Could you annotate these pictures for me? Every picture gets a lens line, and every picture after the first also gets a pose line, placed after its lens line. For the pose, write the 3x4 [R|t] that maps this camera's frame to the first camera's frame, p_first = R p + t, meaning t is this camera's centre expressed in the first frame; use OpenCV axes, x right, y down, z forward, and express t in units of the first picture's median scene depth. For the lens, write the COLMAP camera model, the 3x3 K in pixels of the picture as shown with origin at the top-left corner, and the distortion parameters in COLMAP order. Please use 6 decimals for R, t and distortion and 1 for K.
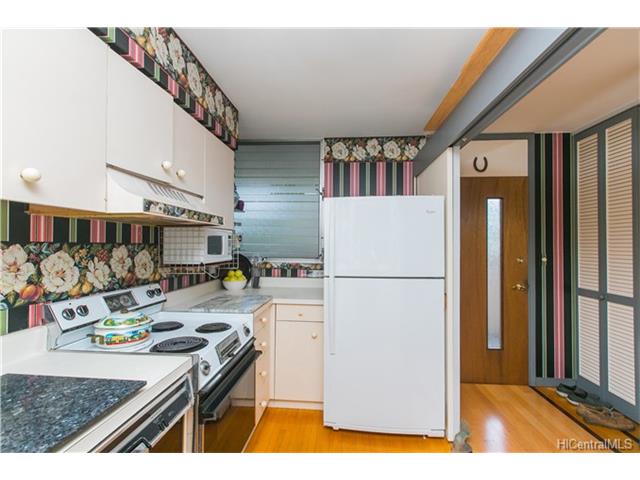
lens RADIAL K [[288.2, 0, 321.7], [0, 288.2, 242.3], [0, 0, 1]] dist [0.008472, 0.000512]
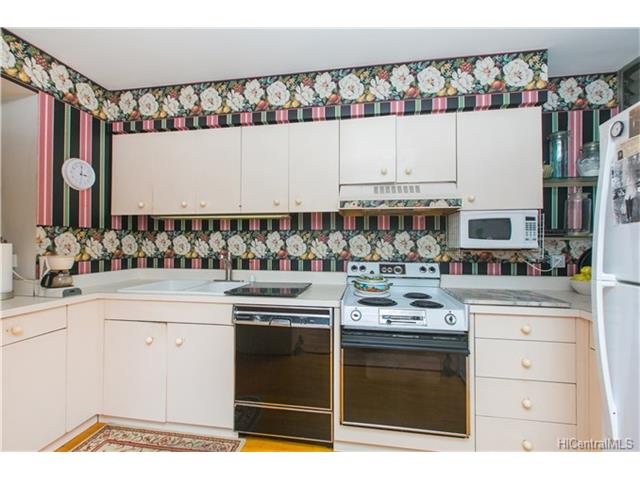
lens RADIAL K [[288.2, 0, 321.7], [0, 288.2, 240.9], [0, 0, 1]] dist [0.008472, 0.000512]
pose [[-0.069044, -0.015212, -0.997498, 0.799354], [0.005282, 0.999864, -0.015614, 0.082739], [0.997600, -0.006347, -0.068955, 0.756593]]
